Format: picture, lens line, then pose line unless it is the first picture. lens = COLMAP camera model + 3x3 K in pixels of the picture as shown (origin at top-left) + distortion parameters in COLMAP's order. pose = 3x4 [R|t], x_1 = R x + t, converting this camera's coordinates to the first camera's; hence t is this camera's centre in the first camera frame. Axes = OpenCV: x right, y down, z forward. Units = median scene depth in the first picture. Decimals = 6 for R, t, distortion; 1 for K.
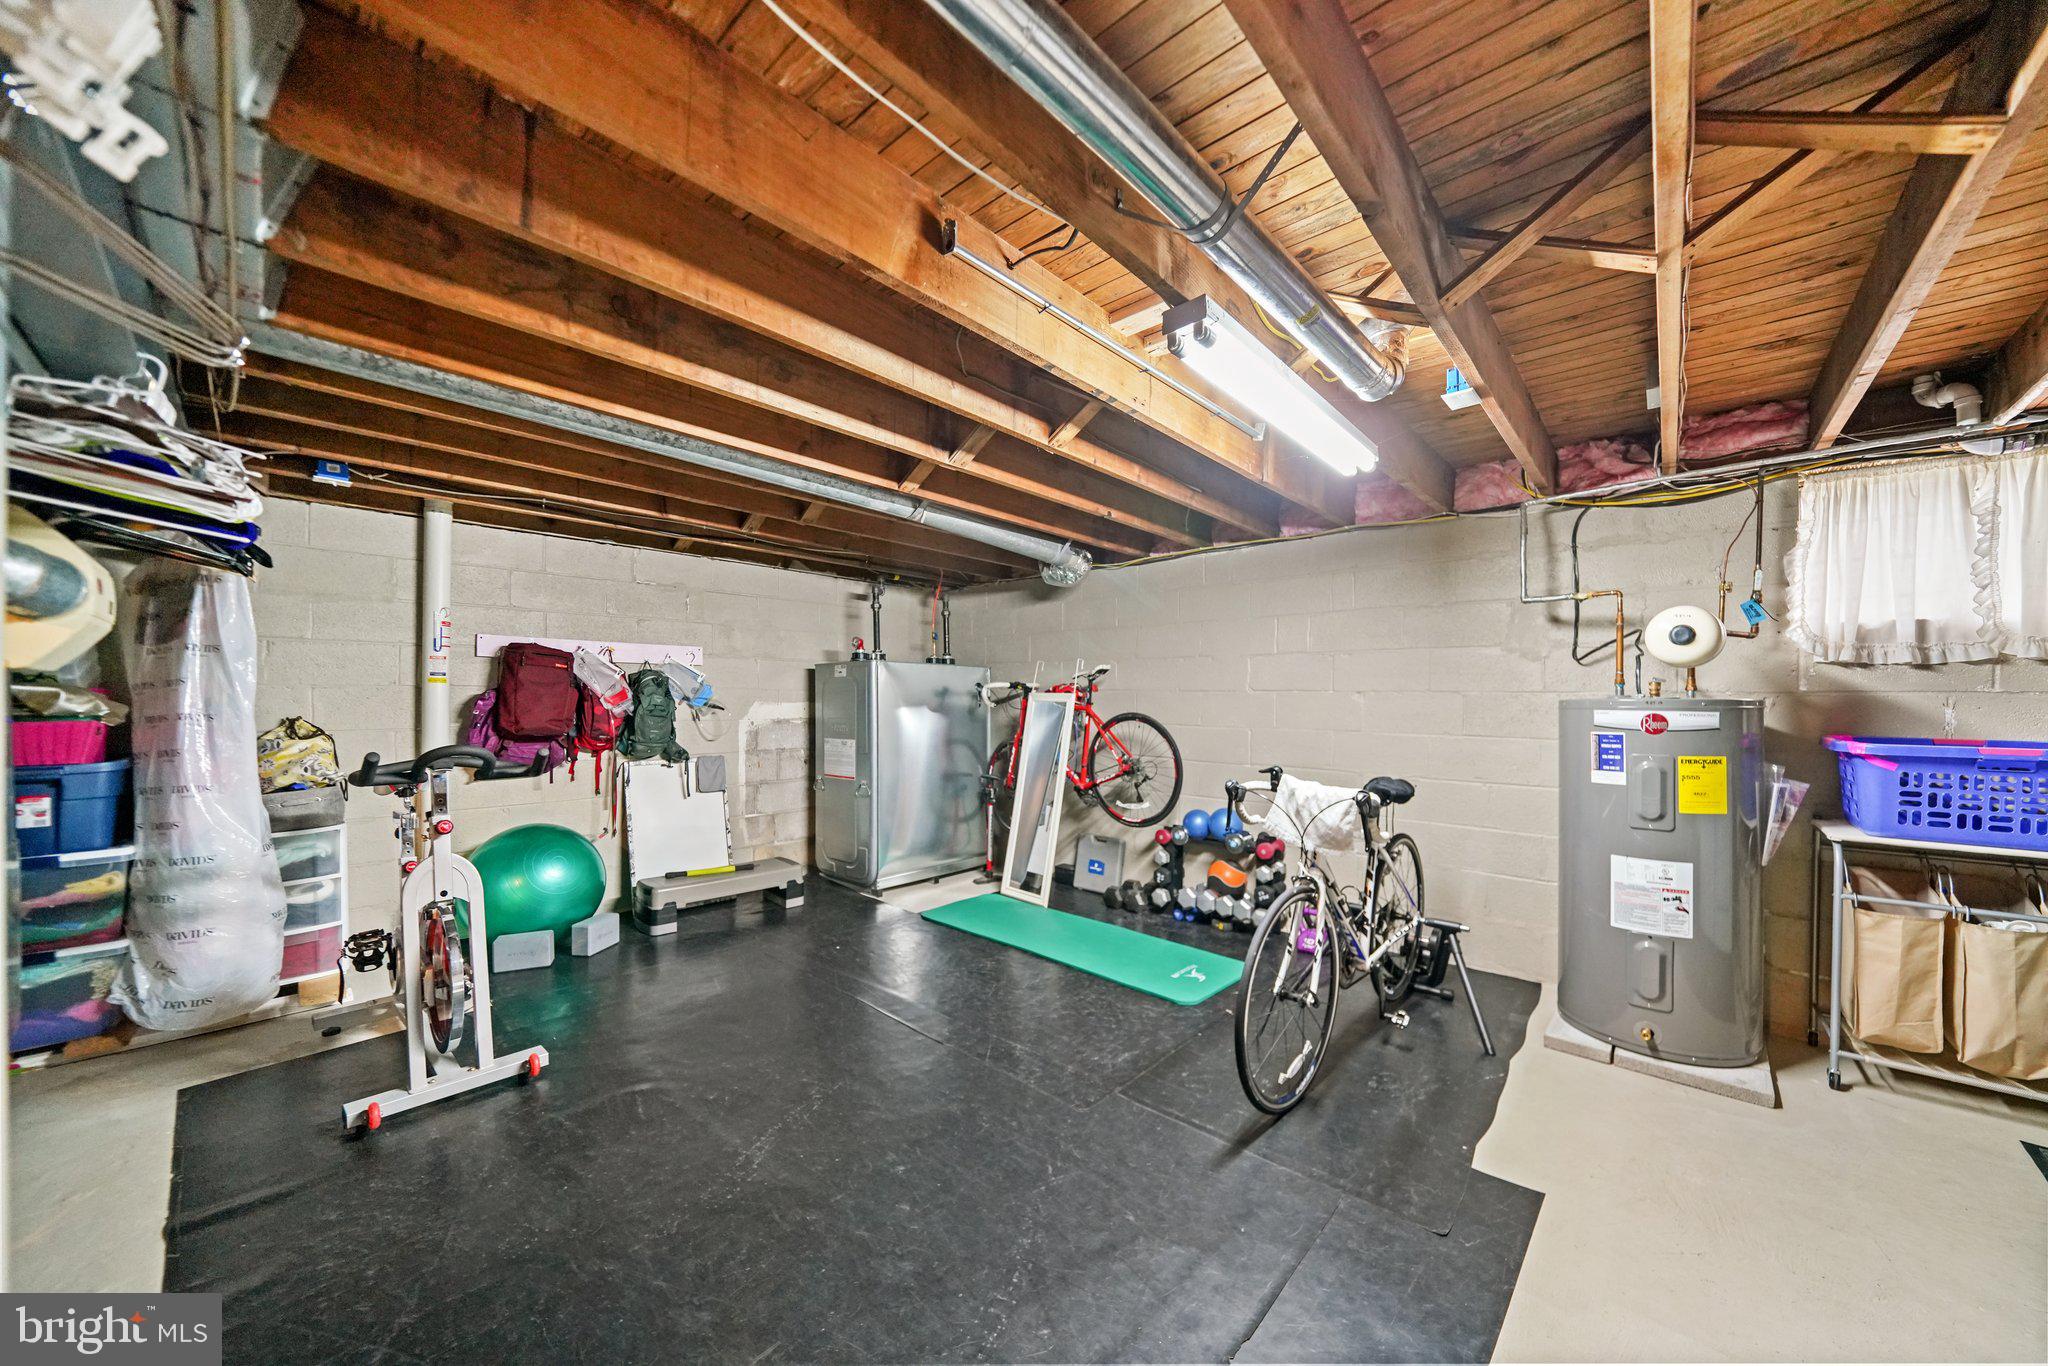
lens RADIAL K [[709.5, 0, 1026.4], [0, 709.5, 700.6], [0, 0, 1]] dist [-0.036051, 0.005429]
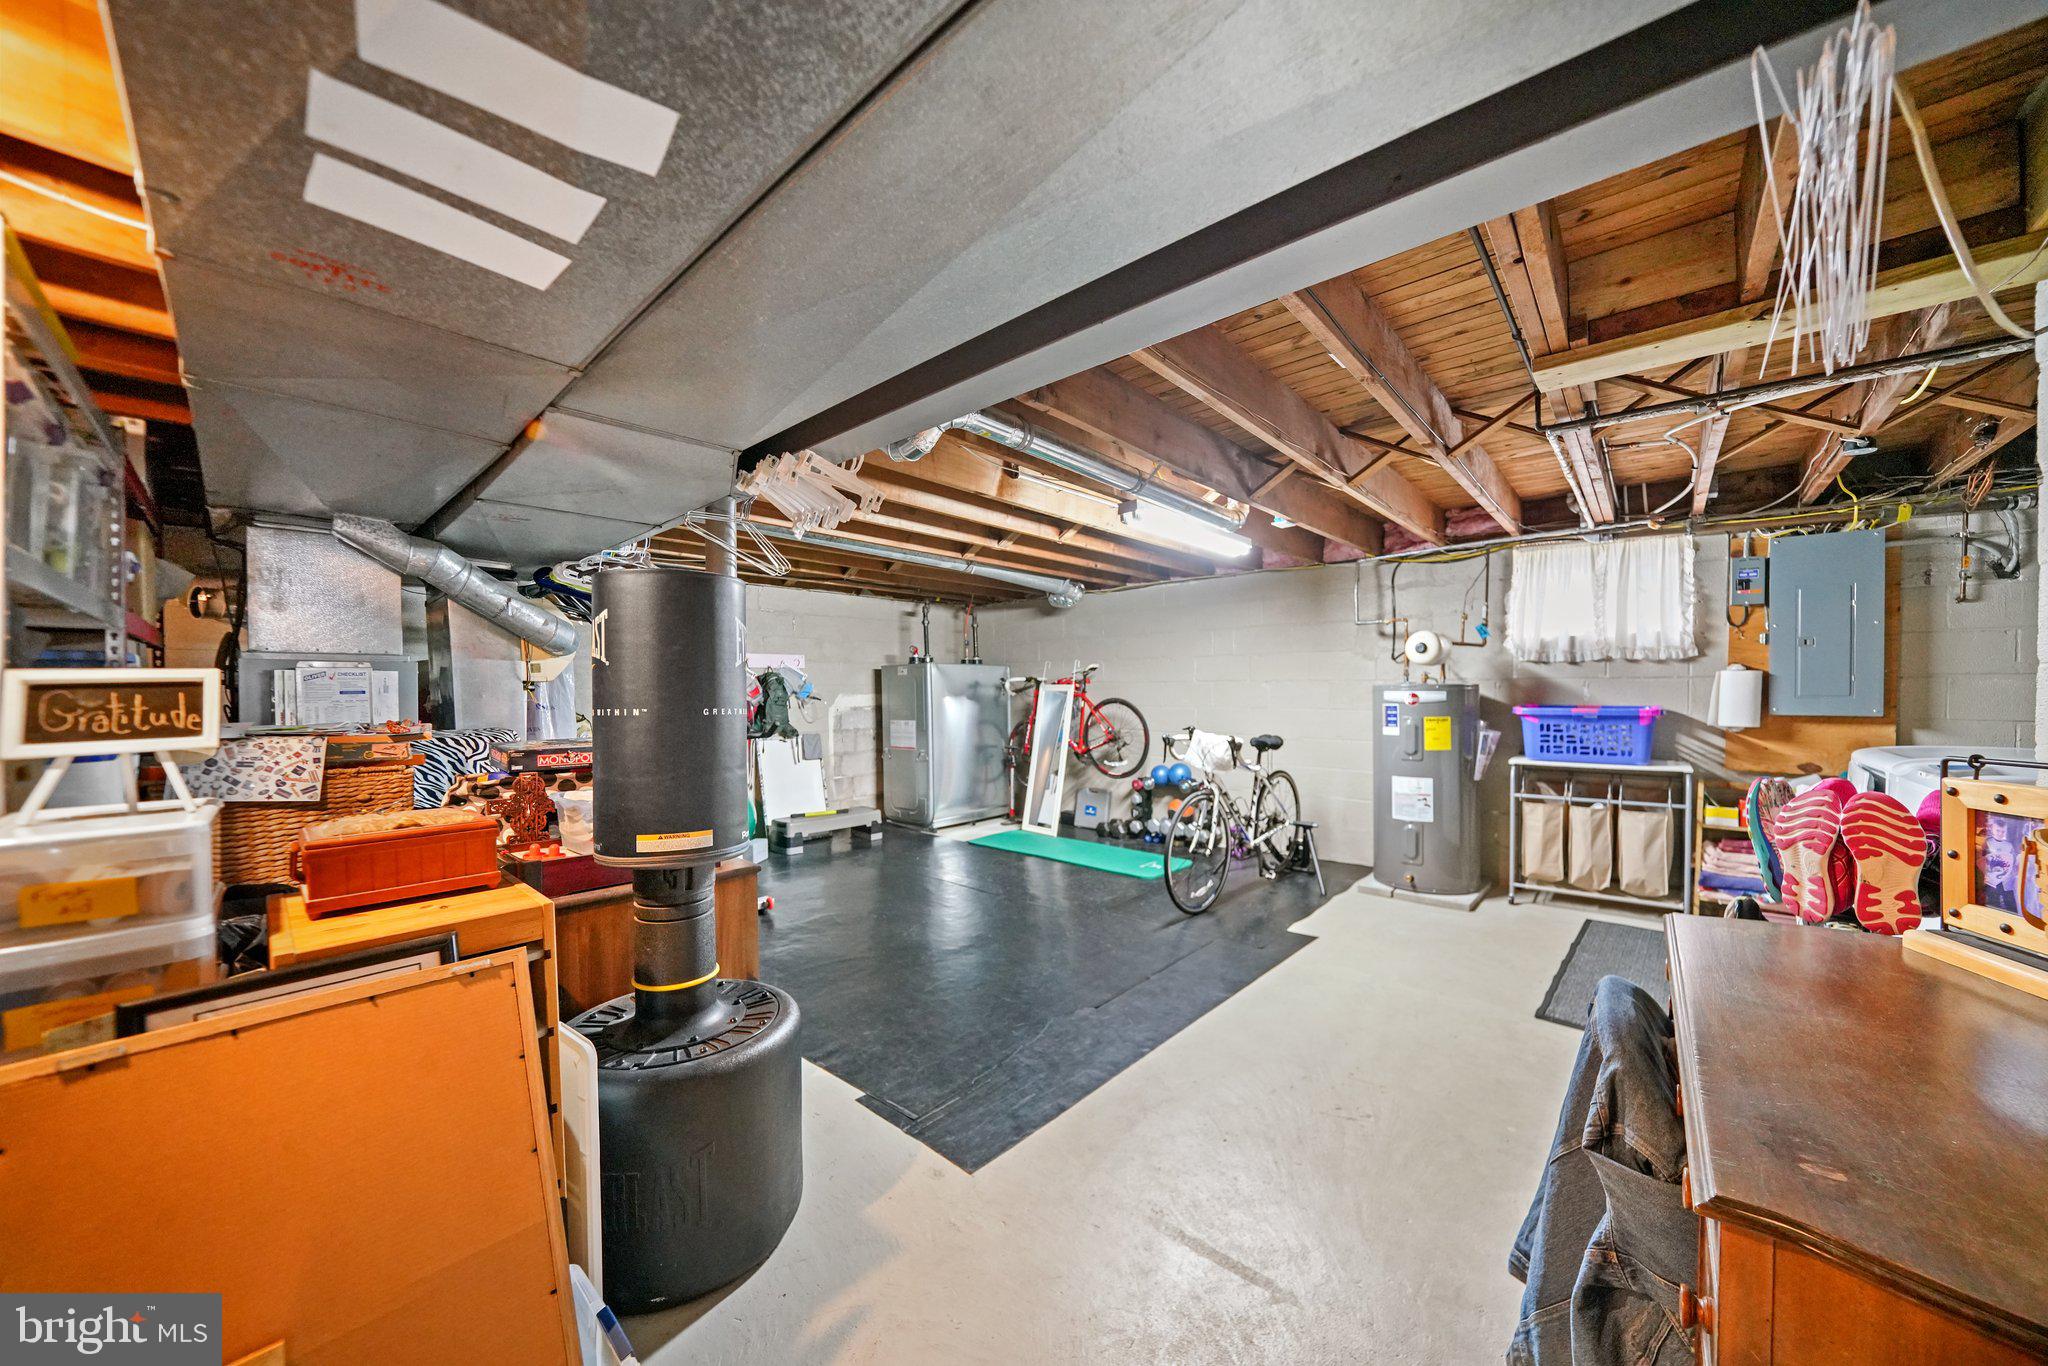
lens RADIAL K [[706.7, 0, 1027.2], [0, 706.7, 701.5], [0, 0, 1]] dist [-0.018580, 0.000461]
pose [[0.999866, -0.014035, 0.008420, -0.062763], [0.013906, 0.999787, 0.015255, 0.000181], [-0.008632, -0.015135, 0.999848, -0.689517]]
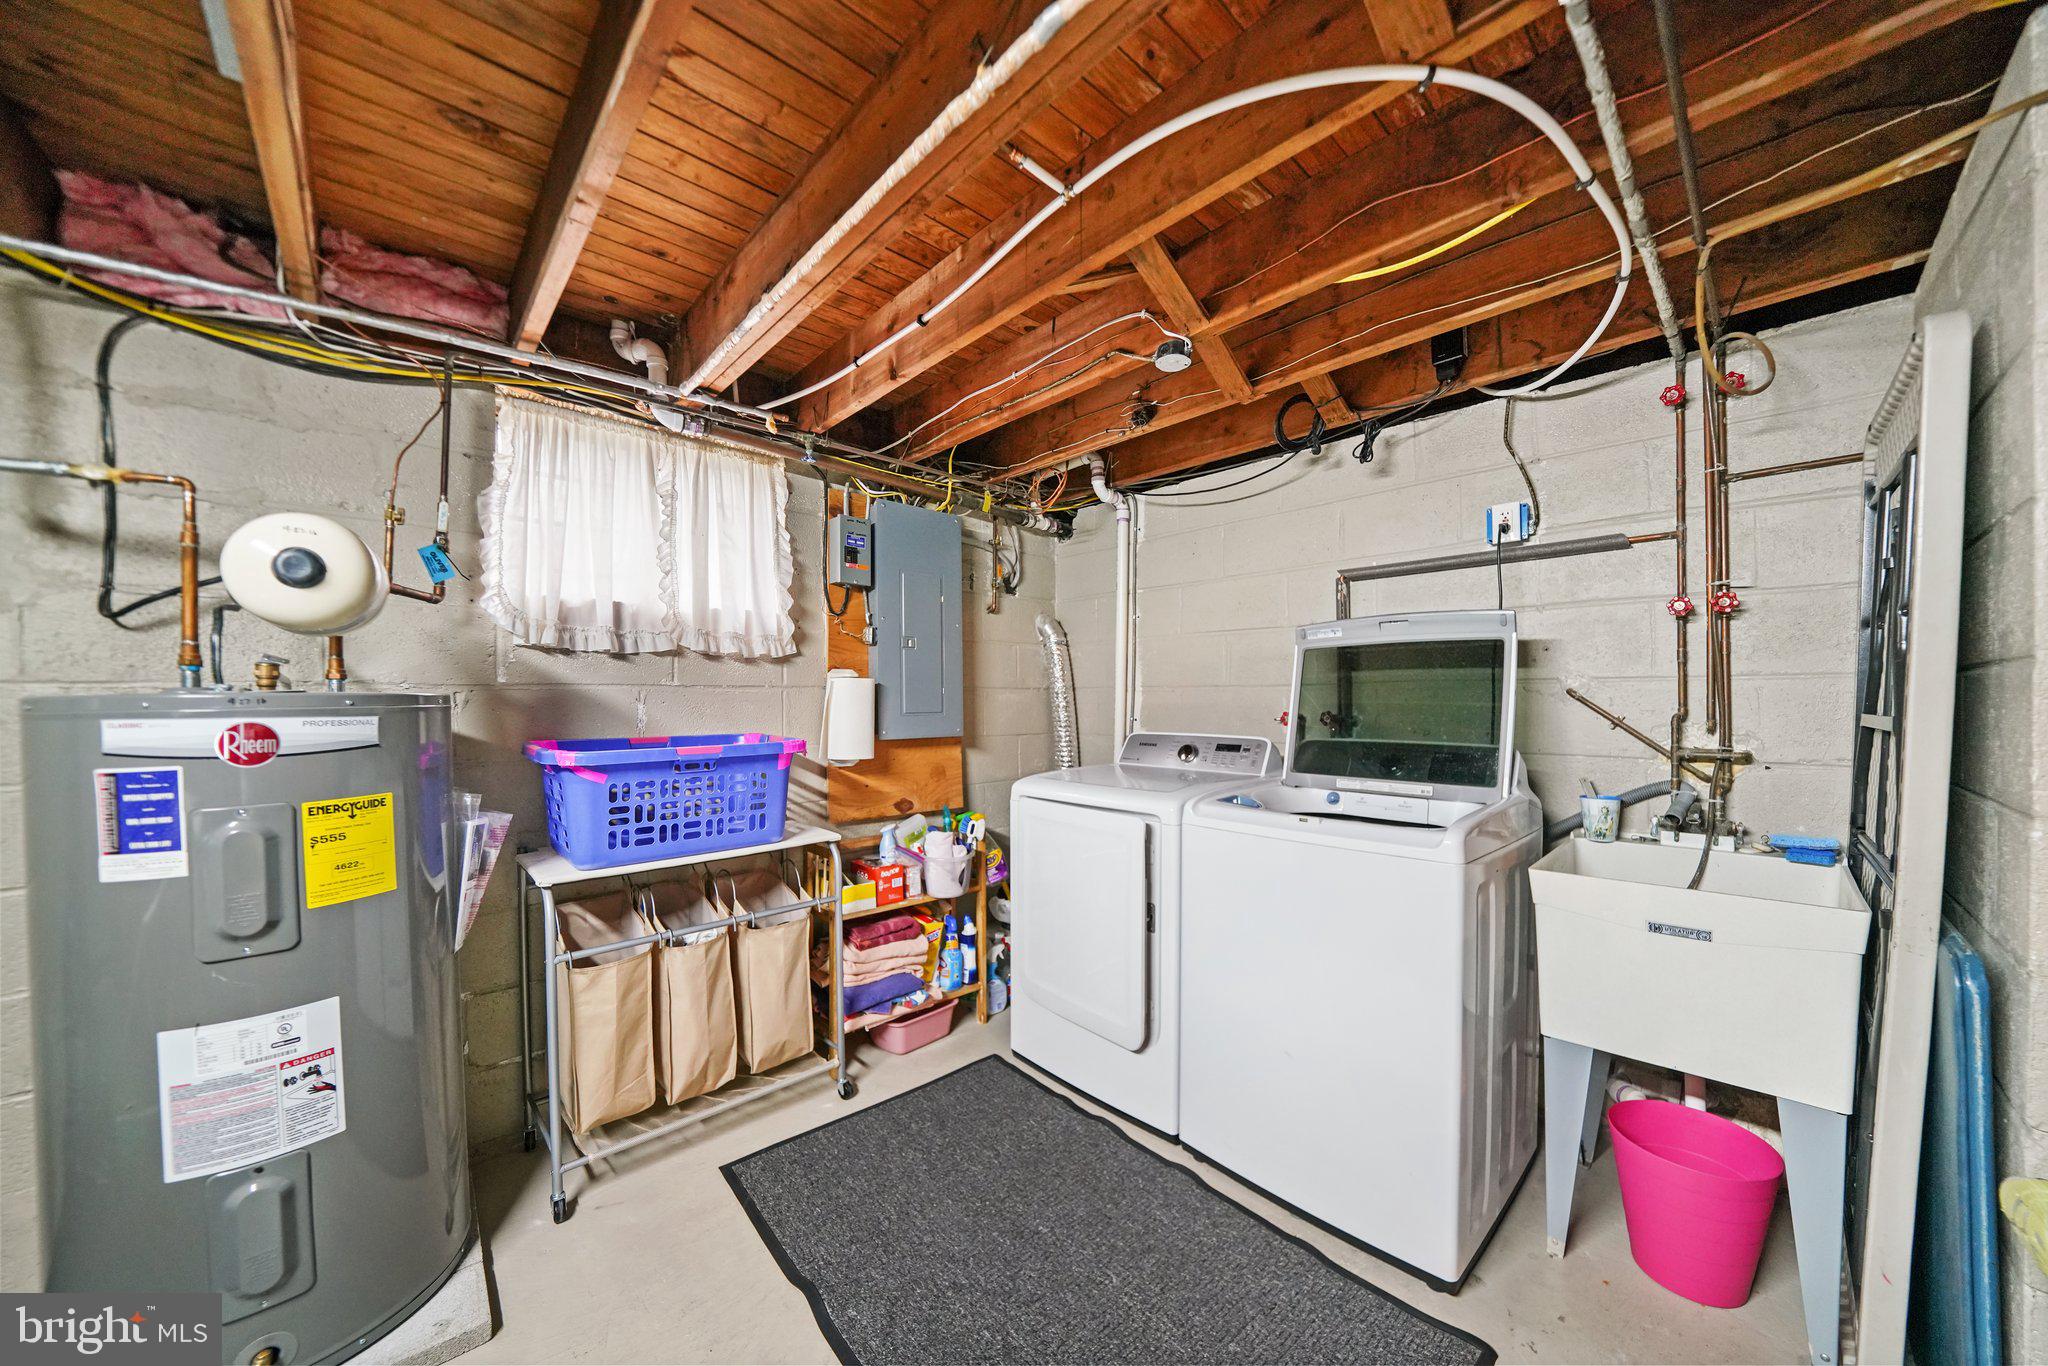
lens RADIAL K [[706.7, 0, 1027.2], [0, 706.7, 701.5], [0, 0, 1]] dist [-0.018580, 0.000461]
pose [[0.075664, -0.013026, 0.997048, 0.419638], [0.009315, 0.999880, 0.012356, 0.001991], [-0.997090, 0.008353, 0.075776, 0.370874]]
